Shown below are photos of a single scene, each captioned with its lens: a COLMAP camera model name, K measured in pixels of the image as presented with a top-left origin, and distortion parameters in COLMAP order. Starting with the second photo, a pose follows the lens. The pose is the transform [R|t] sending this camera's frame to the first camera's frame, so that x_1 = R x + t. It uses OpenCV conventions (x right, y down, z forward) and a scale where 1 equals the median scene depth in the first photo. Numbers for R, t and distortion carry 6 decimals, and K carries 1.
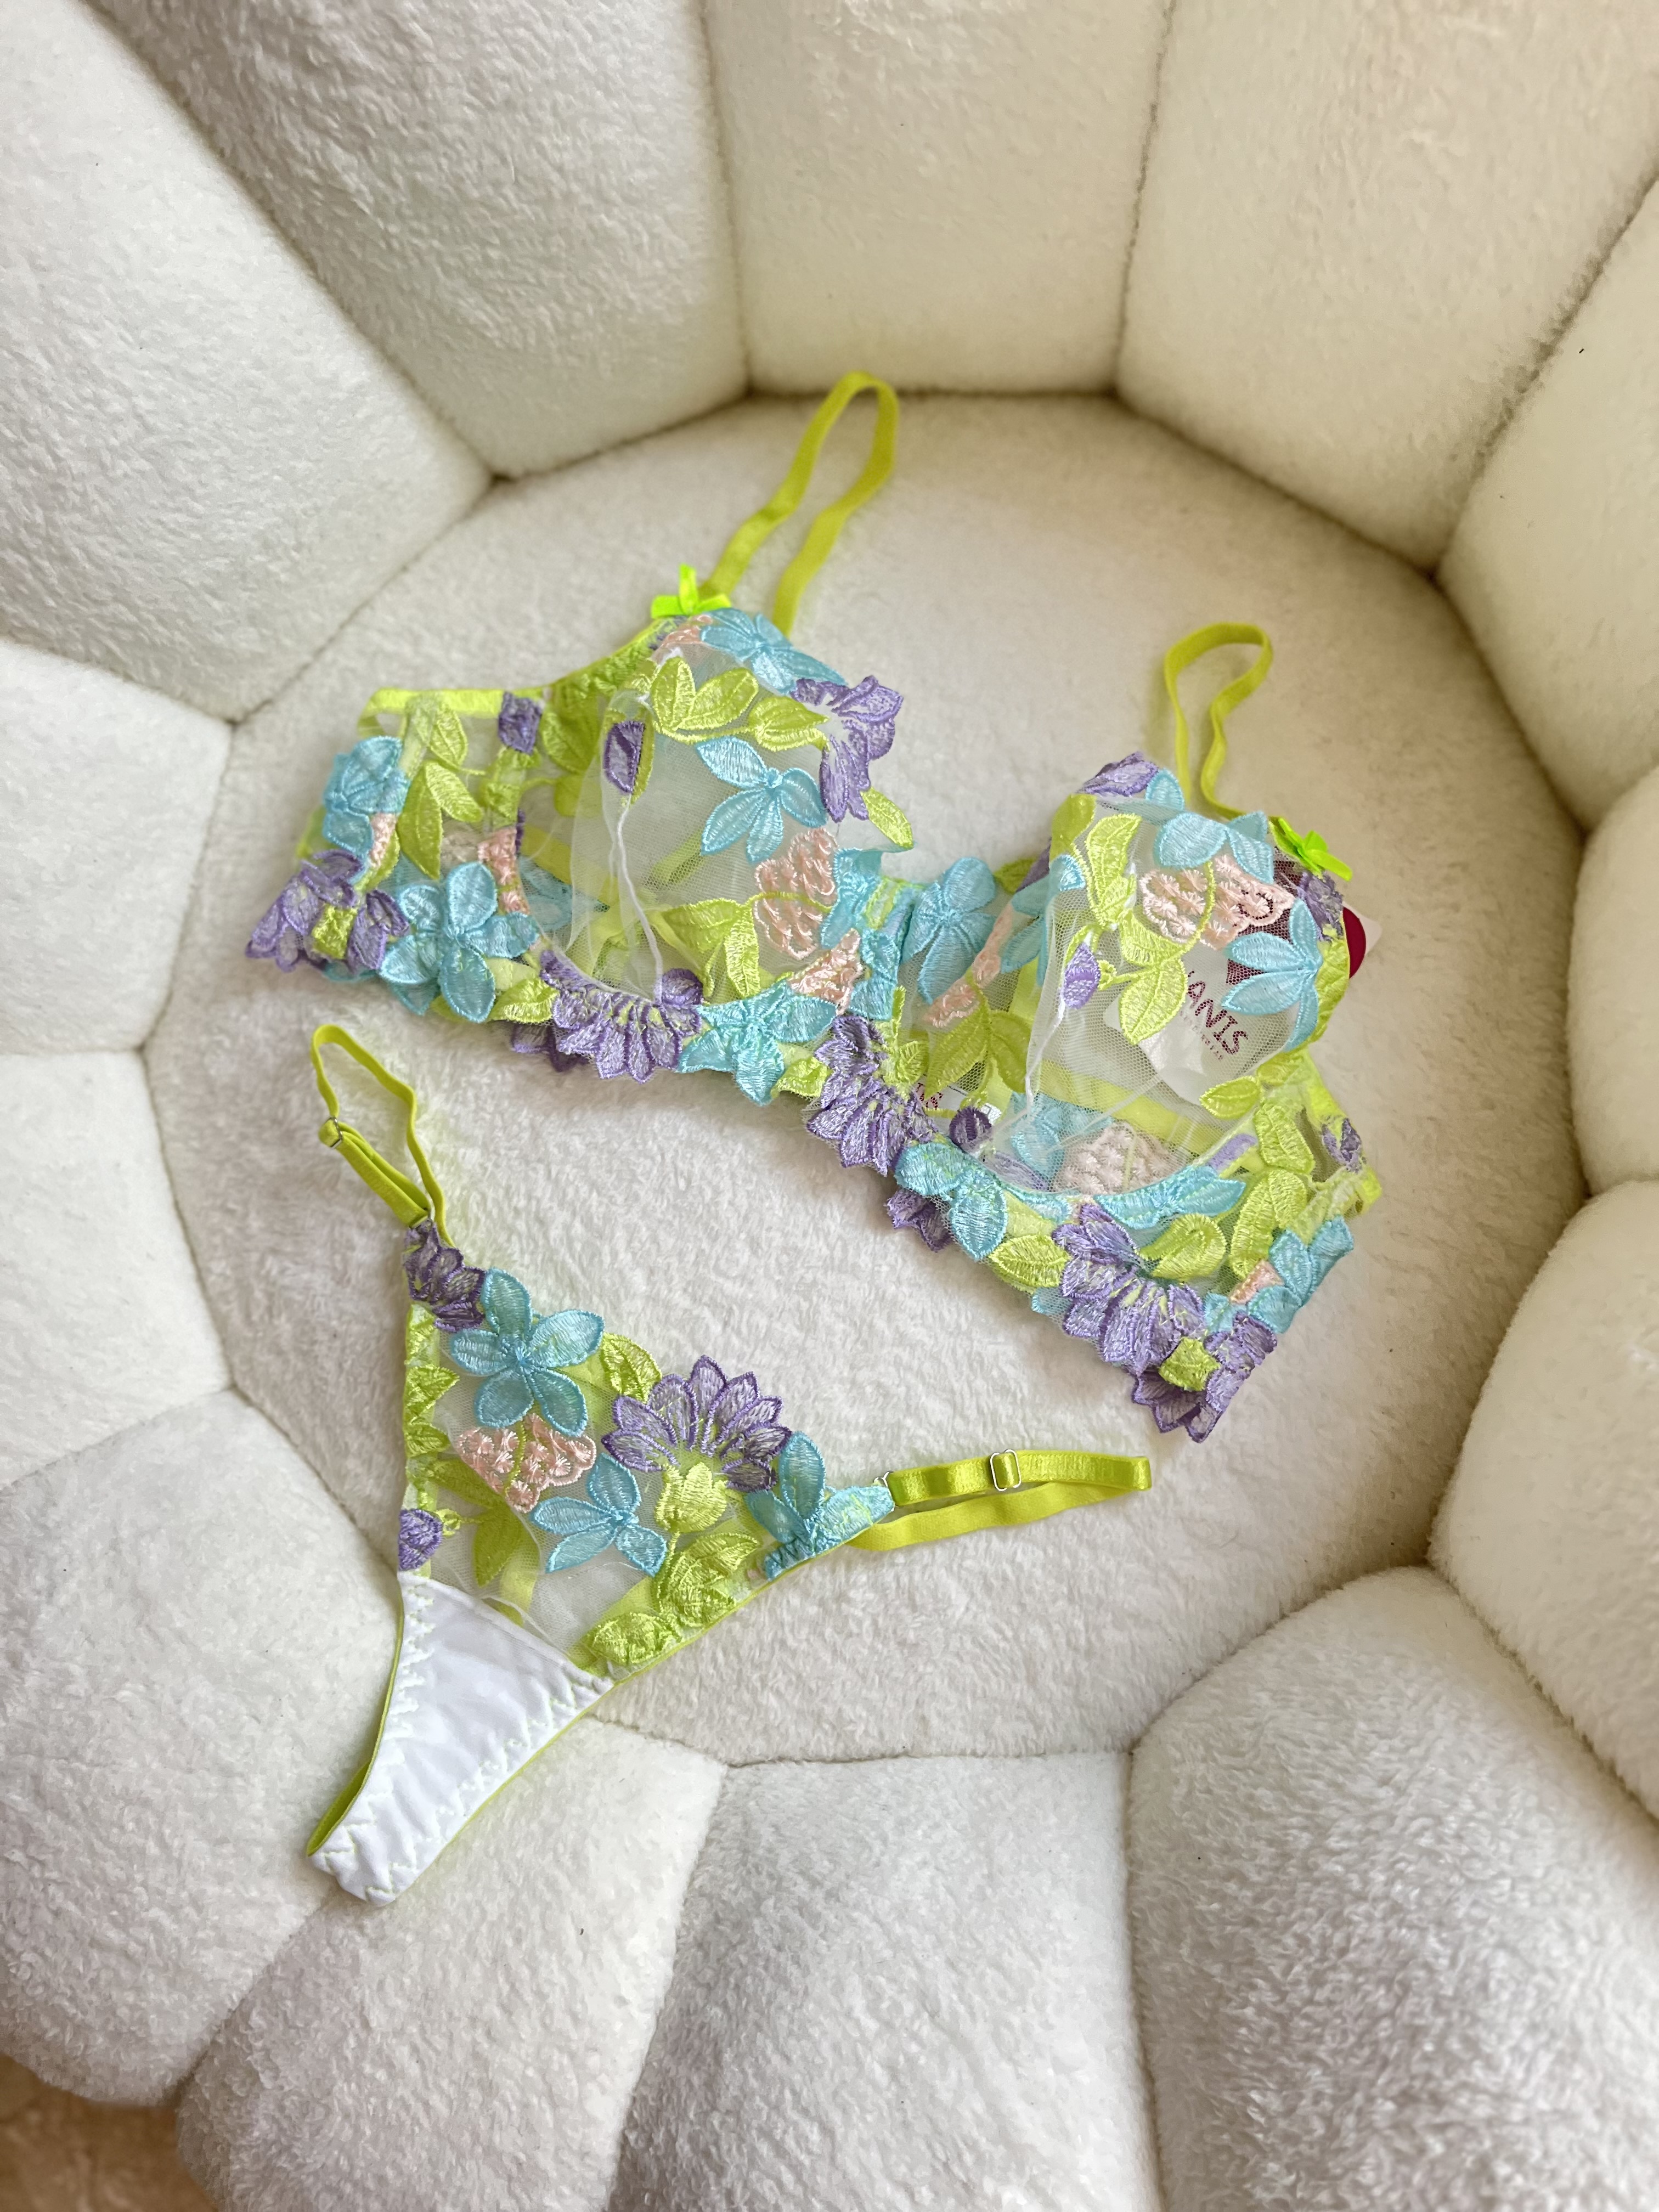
lens RADIAL K [[1667.0, 0, 829.5], [0, 1667.0, 1106.0], [0, 0, 1]] dist [0.039835, -0.090429]
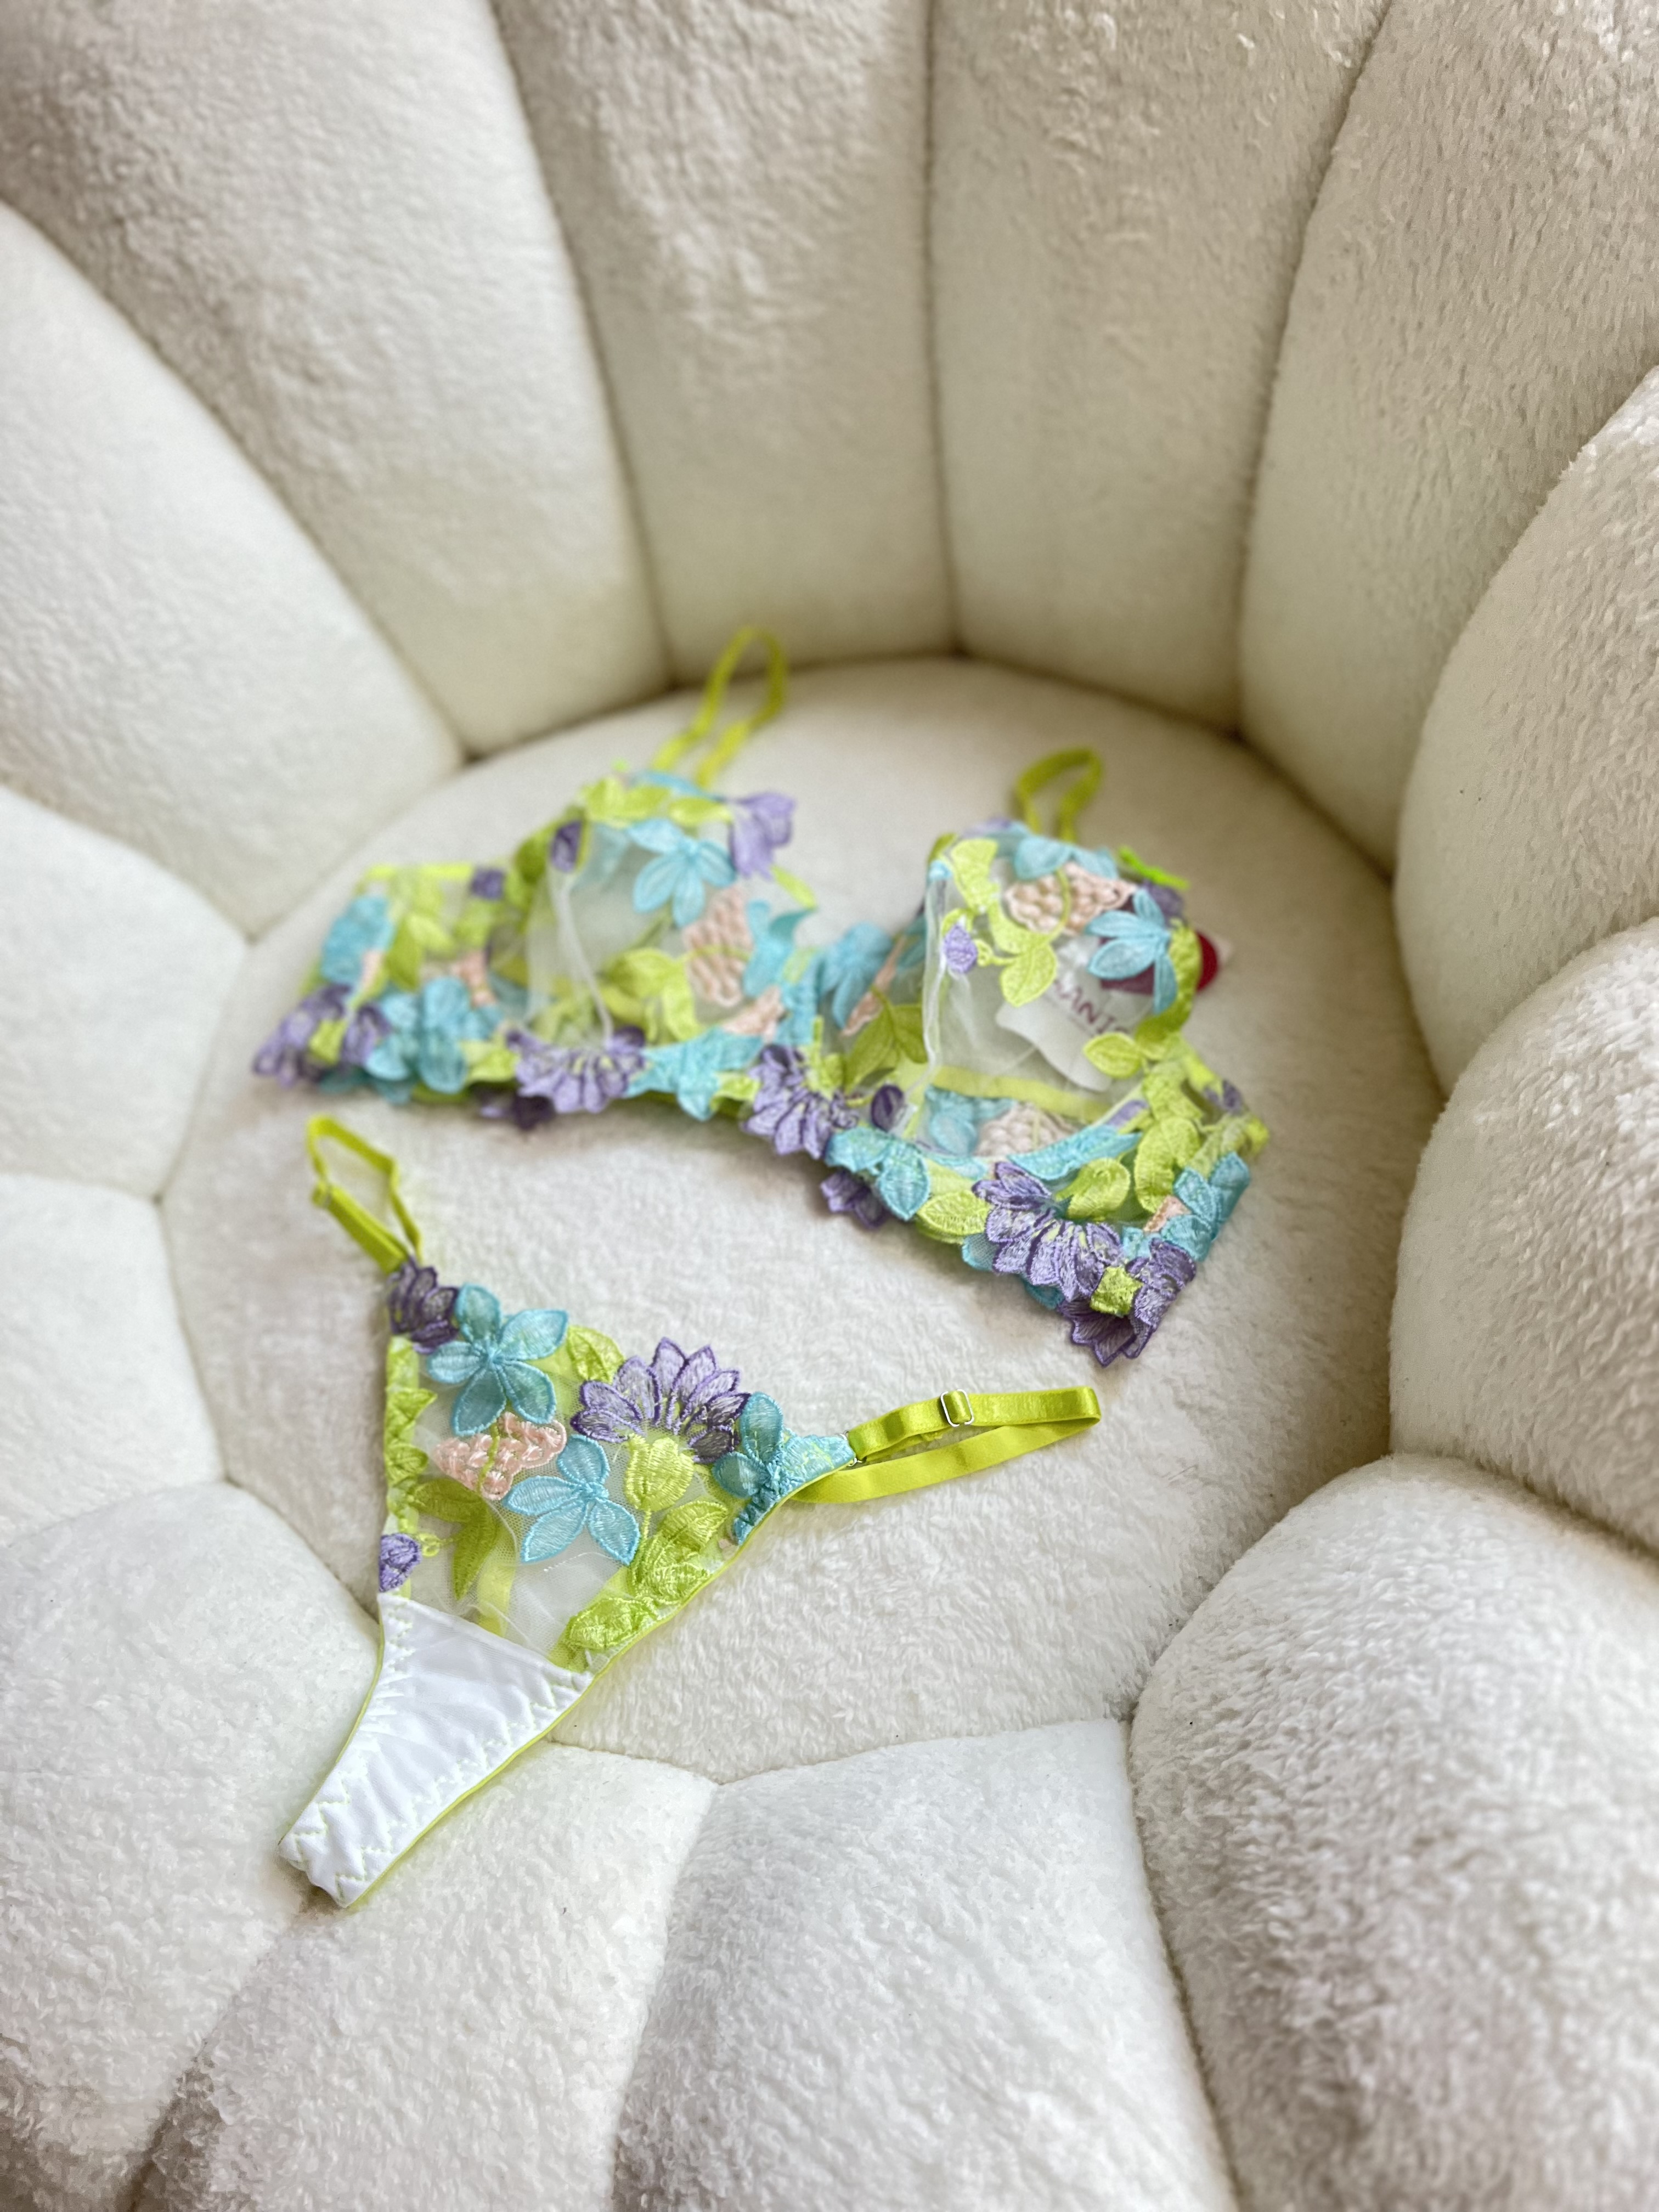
lens RADIAL K [[1678.1, 0, 832.3], [0, 1678.1, 1113.4], [0, 0, 1]] dist [0.037144, -0.090854]
pose [[0.994413, -0.105498, -0.003732, 0.051299], [0.095913, 0.917706, -0.385507, 0.445272], [0.044095, 0.382995, 0.922697, -0.039962]]
